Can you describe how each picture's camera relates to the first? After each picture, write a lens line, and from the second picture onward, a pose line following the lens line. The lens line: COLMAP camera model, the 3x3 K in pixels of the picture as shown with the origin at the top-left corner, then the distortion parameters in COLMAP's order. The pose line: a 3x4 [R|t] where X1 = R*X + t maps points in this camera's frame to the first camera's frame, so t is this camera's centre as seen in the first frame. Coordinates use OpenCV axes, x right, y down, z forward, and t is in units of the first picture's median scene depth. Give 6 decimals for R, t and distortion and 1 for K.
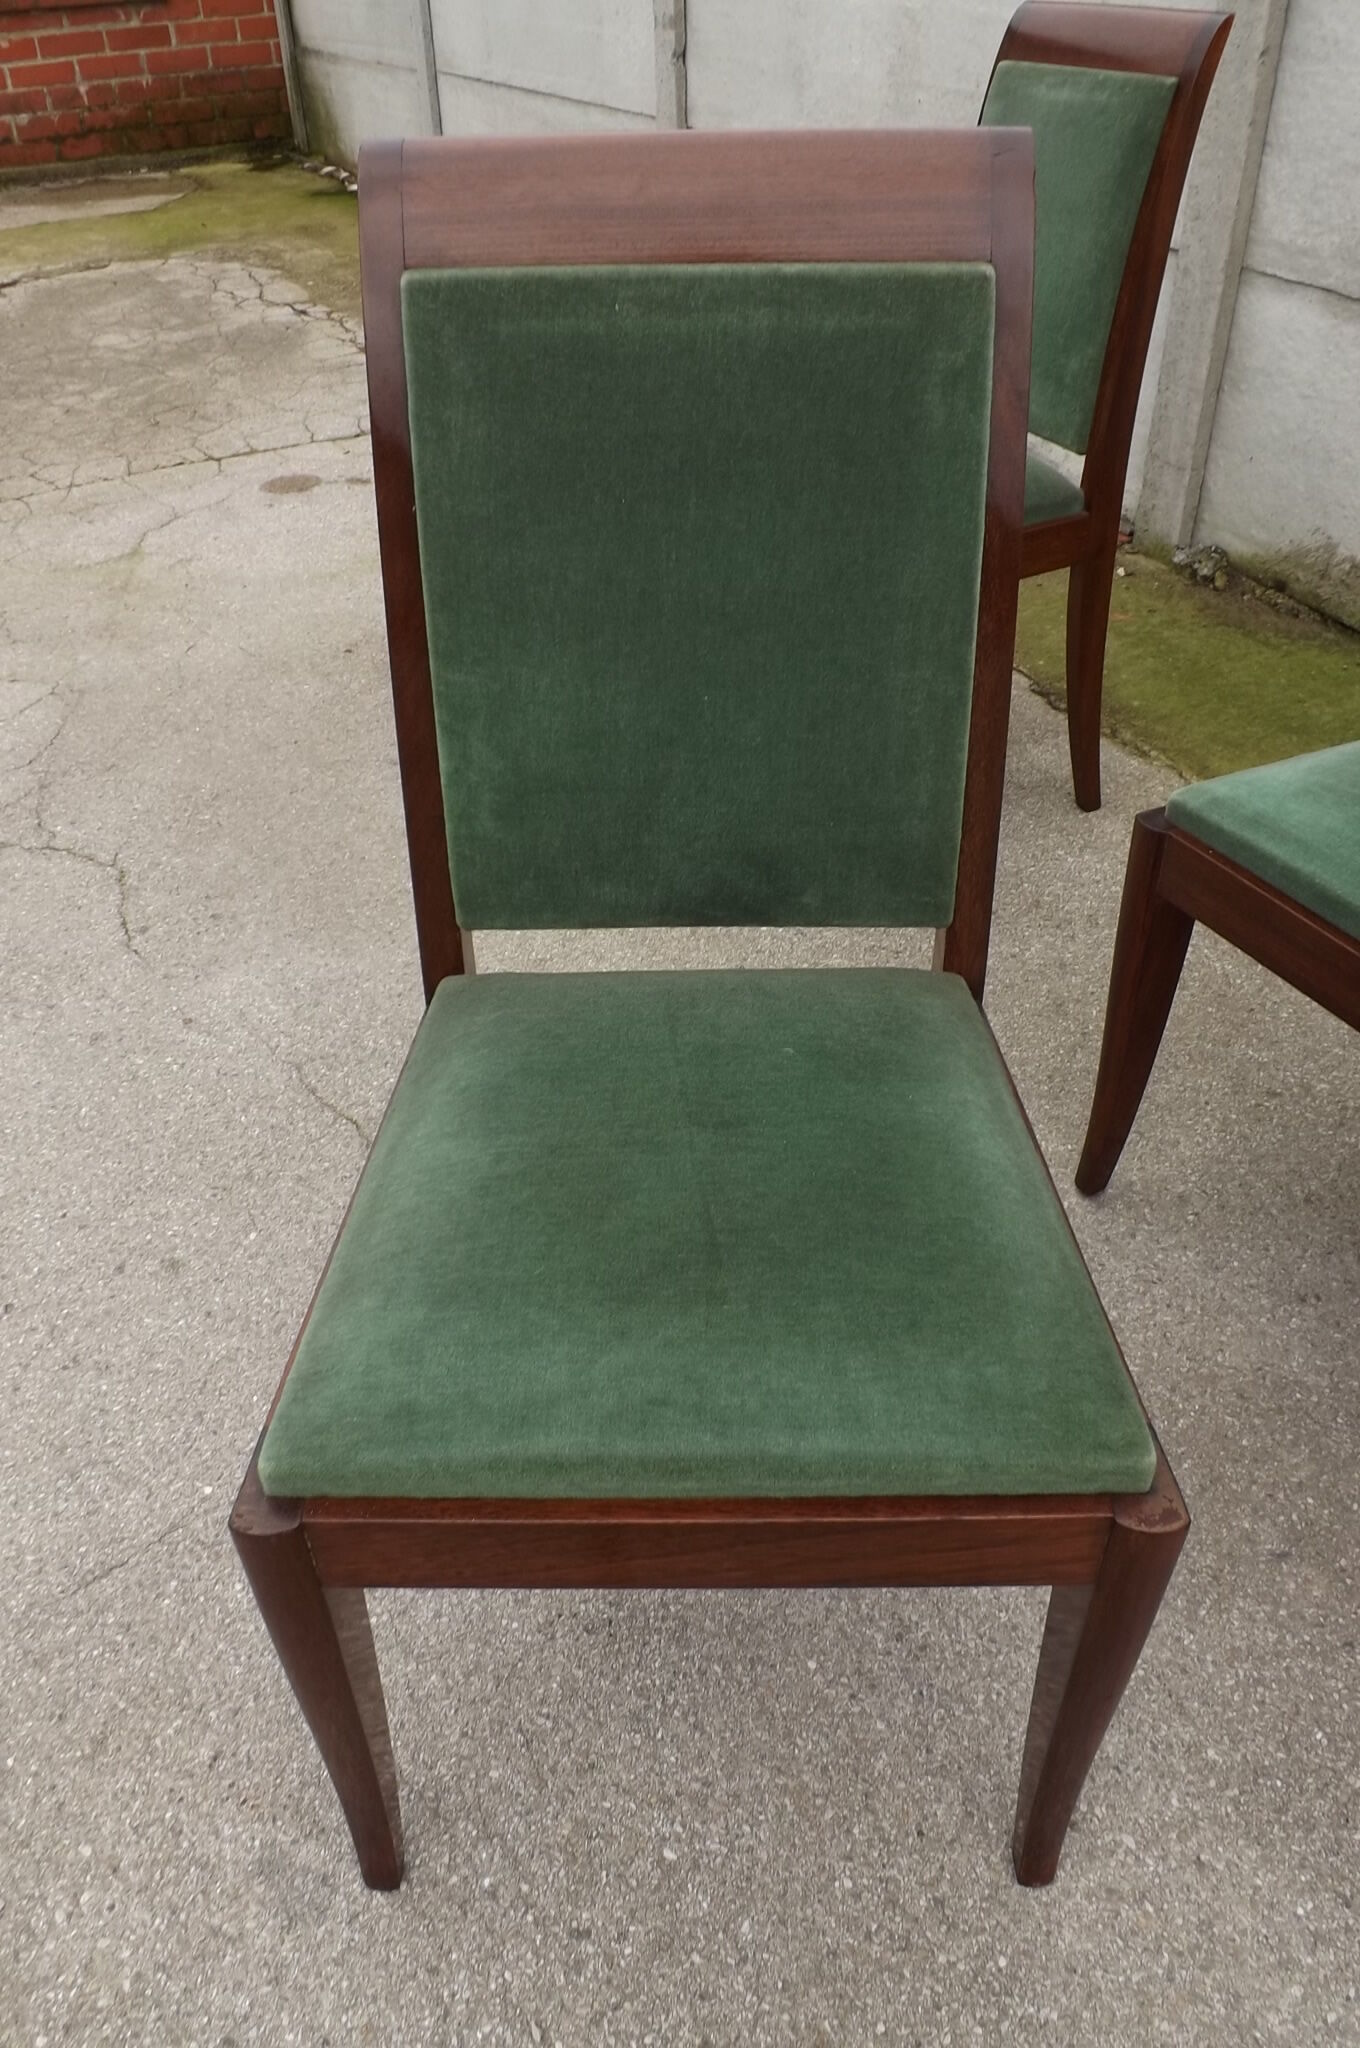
lens RADIAL K [[1471.1, 0, 682.8], [0, 1471.1, 987.0], [0, 0, 1]] dist [-0.068258, 0.010283]
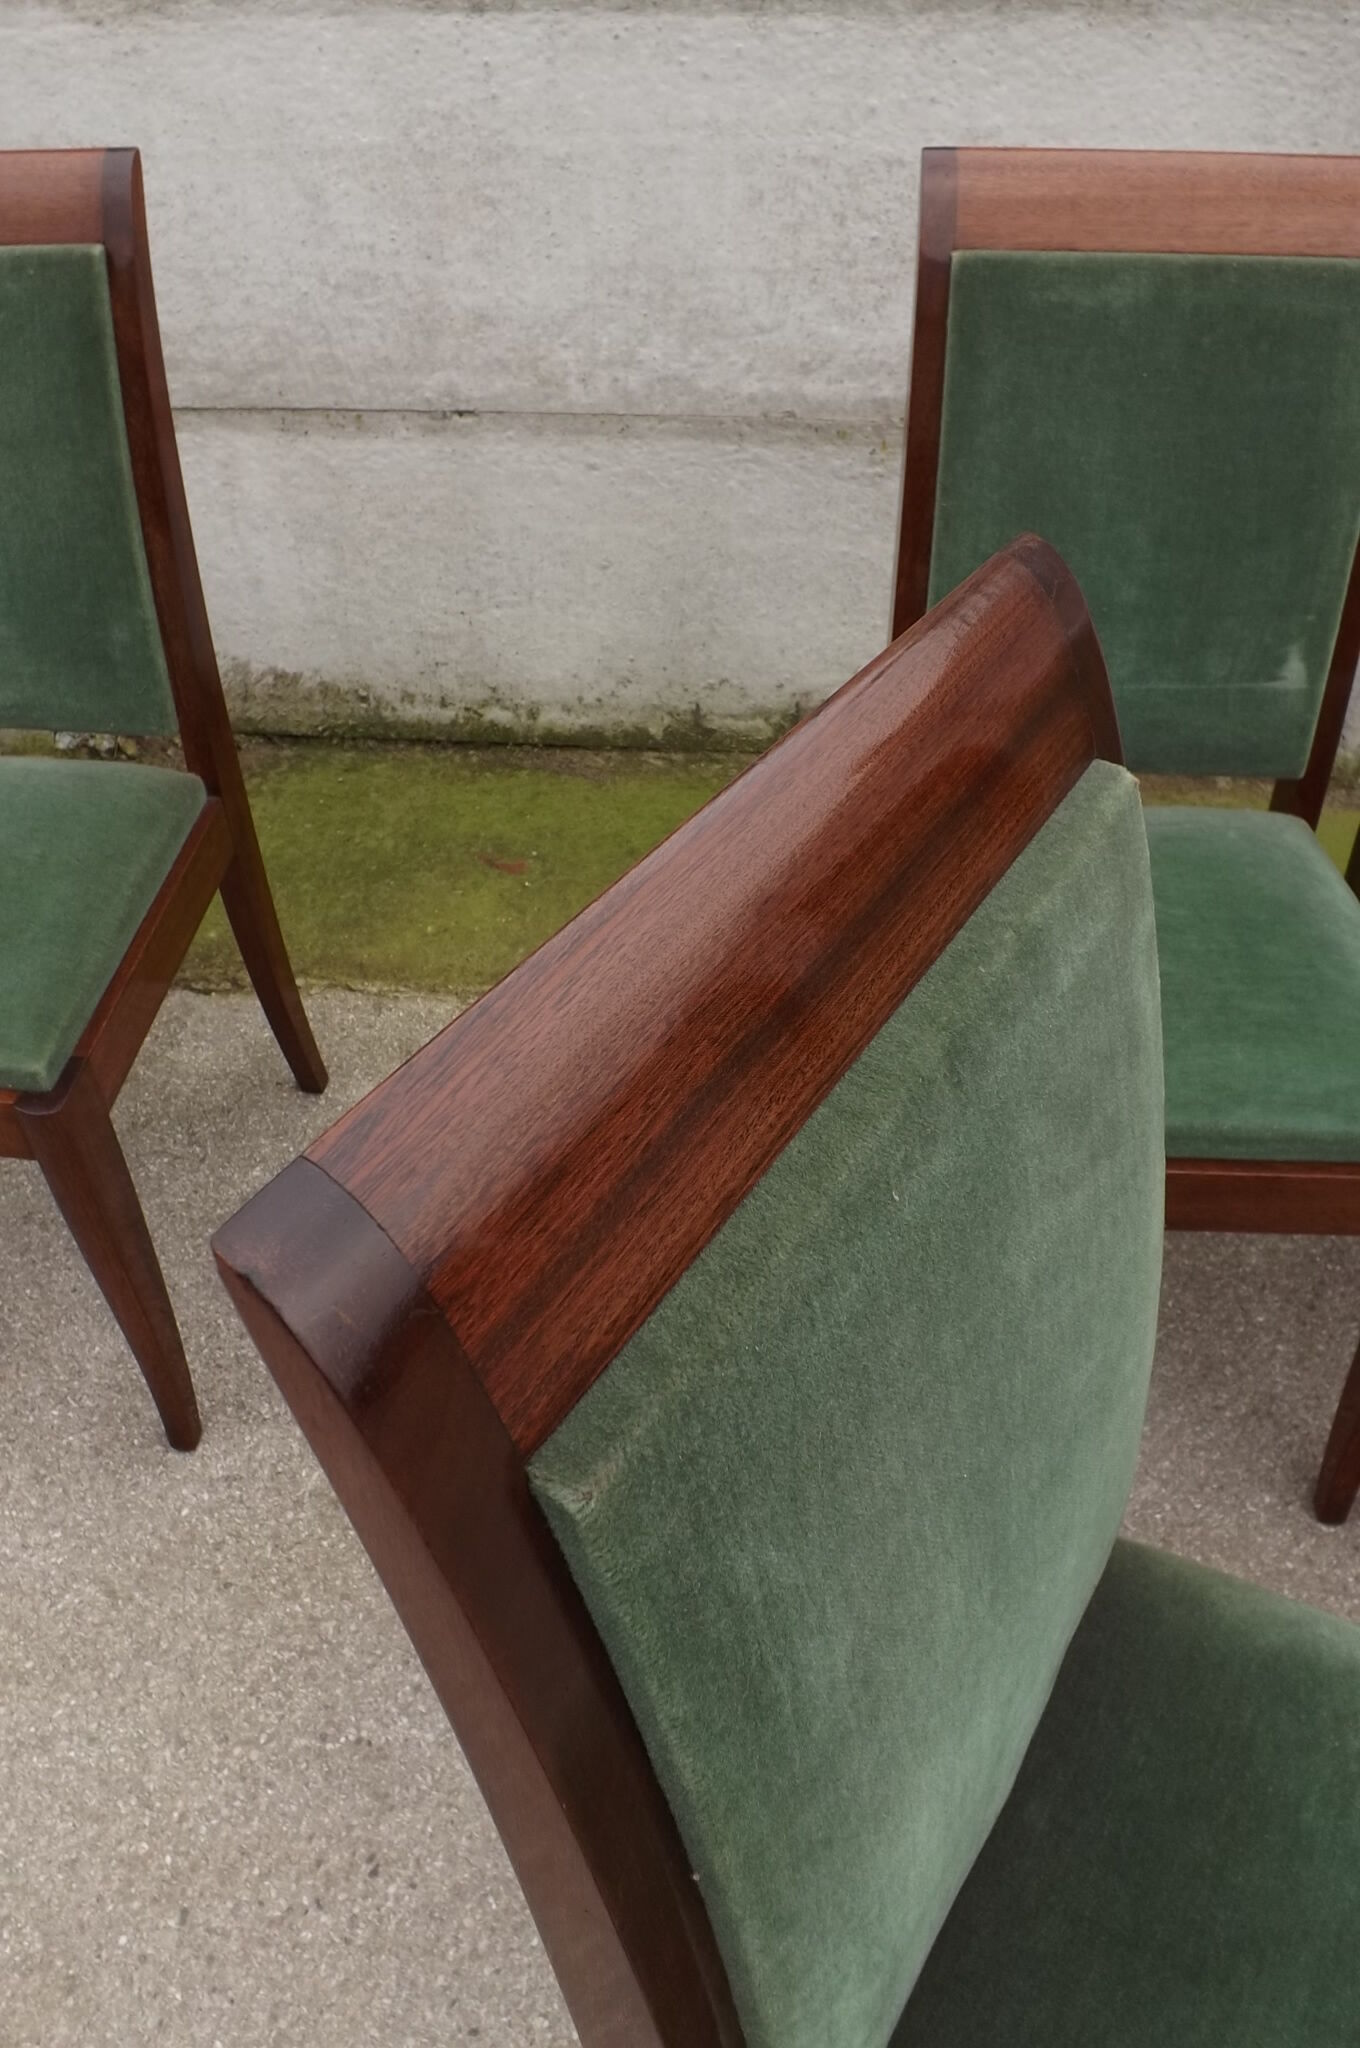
lens RADIAL K [[1471.1, 0, 684.8], [0, 1471.1, 1009.3], [0, 0, 1]] dist [-0.068258, 0.010283]
pose [[0.517359, -0.526306, 0.674790, -0.049815], [0.511839, 0.822239, 0.248885, -0.083791], [-0.685828, 0.216621, 0.694777, 0.090604]]
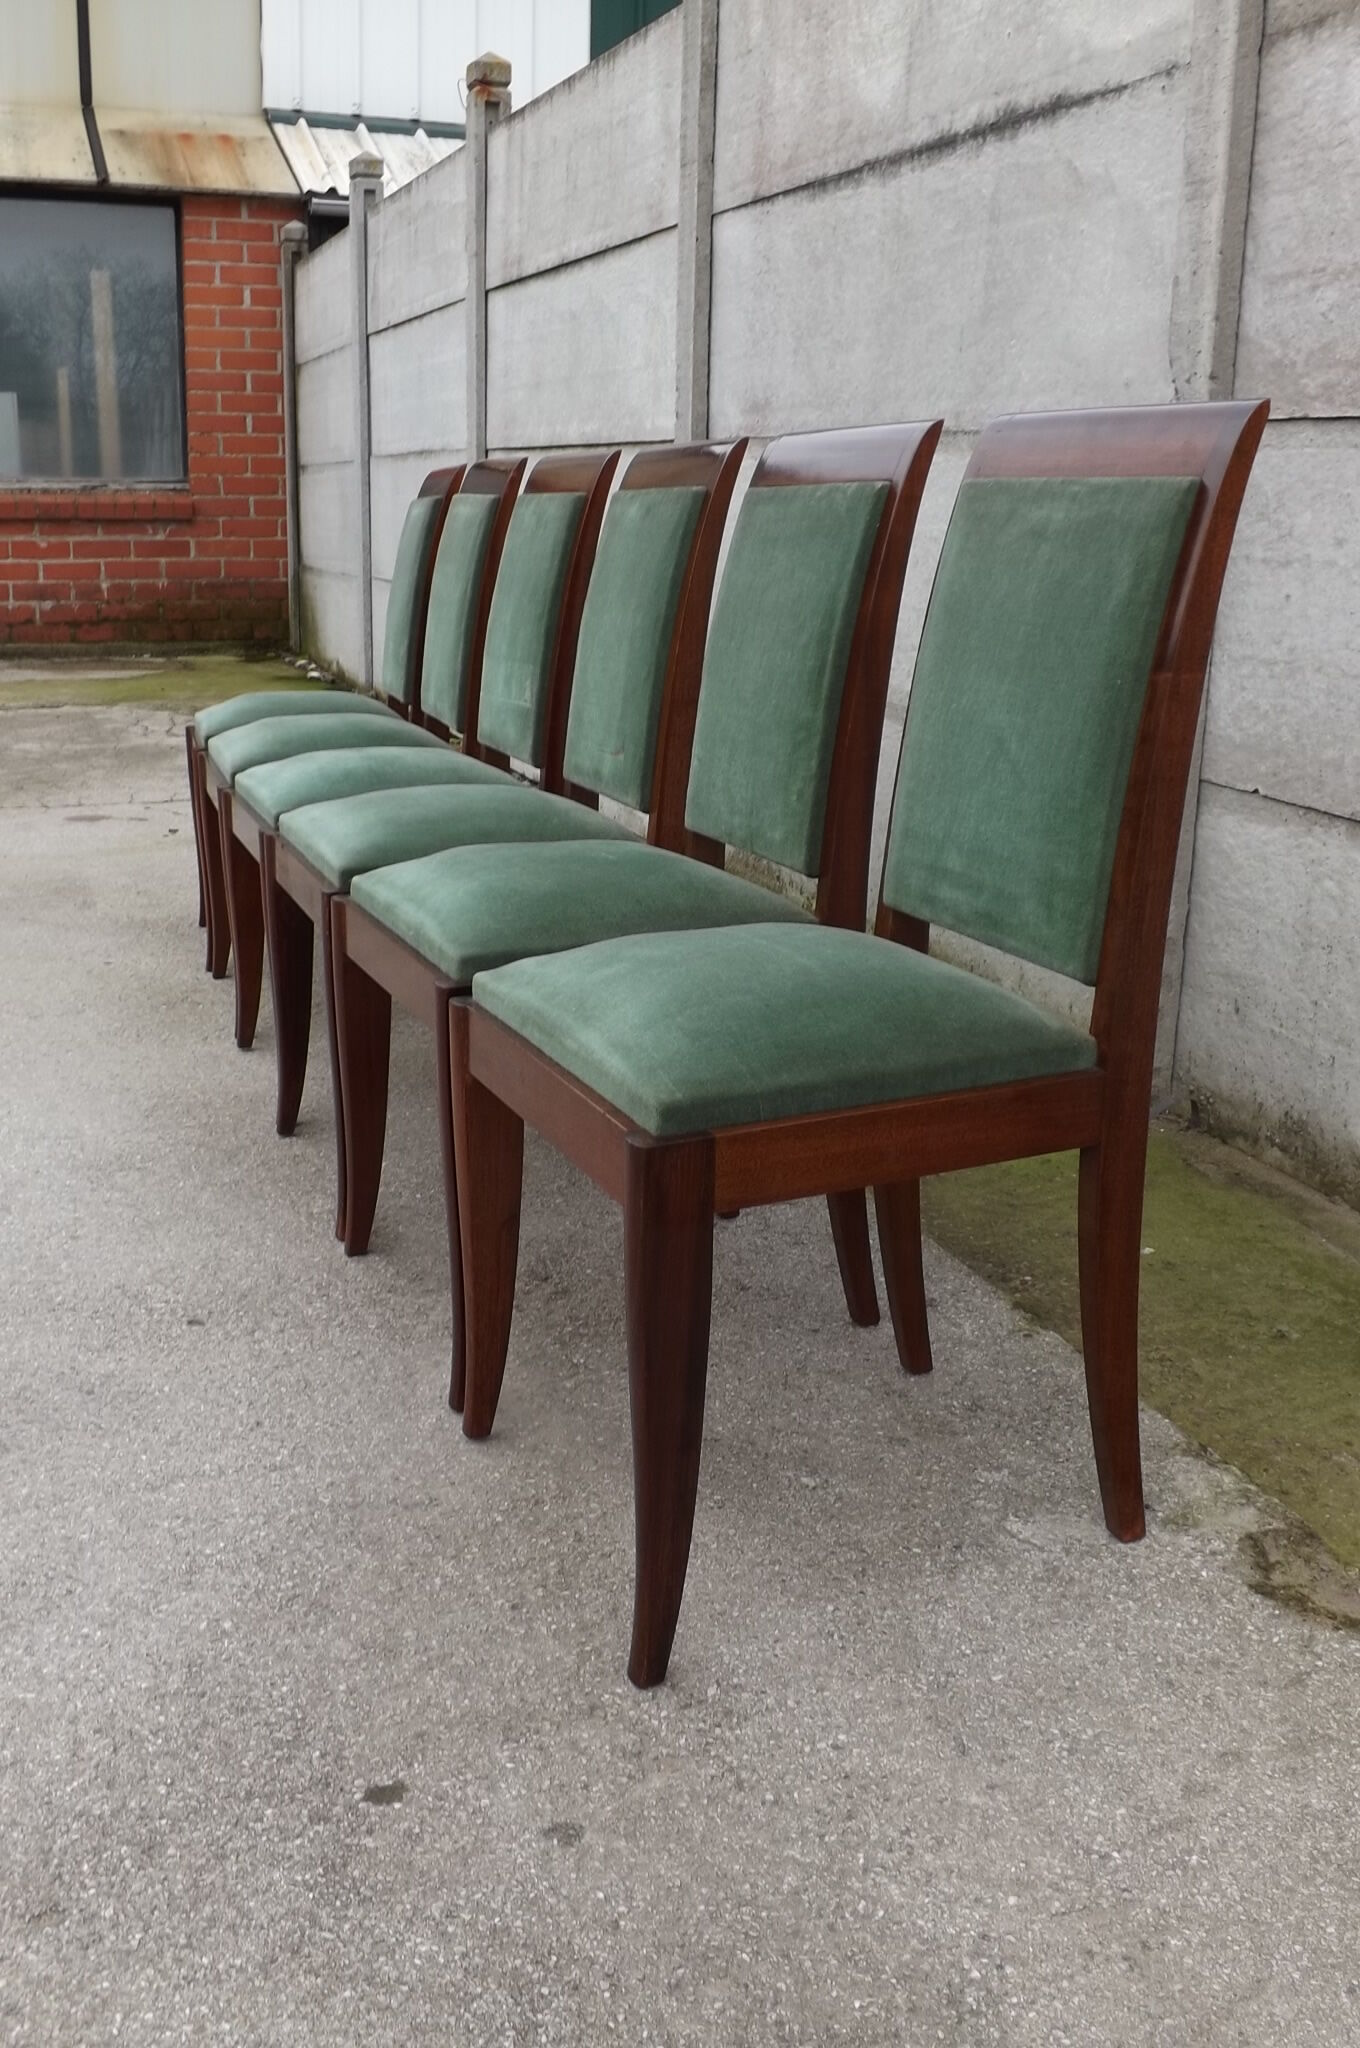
lens RADIAL K [[1947.5, 0, 708.8], [0, 1947.5, 1001.7], [0, 0, 1]] dist [-0.087789, 0.000000]
pose [[0.991754, 0.069974, -0.107365, 0.240580], [-0.106422, 0.916437, -0.385768, 0.206245], [0.071400, 0.394013, 0.916327, -0.231041]]
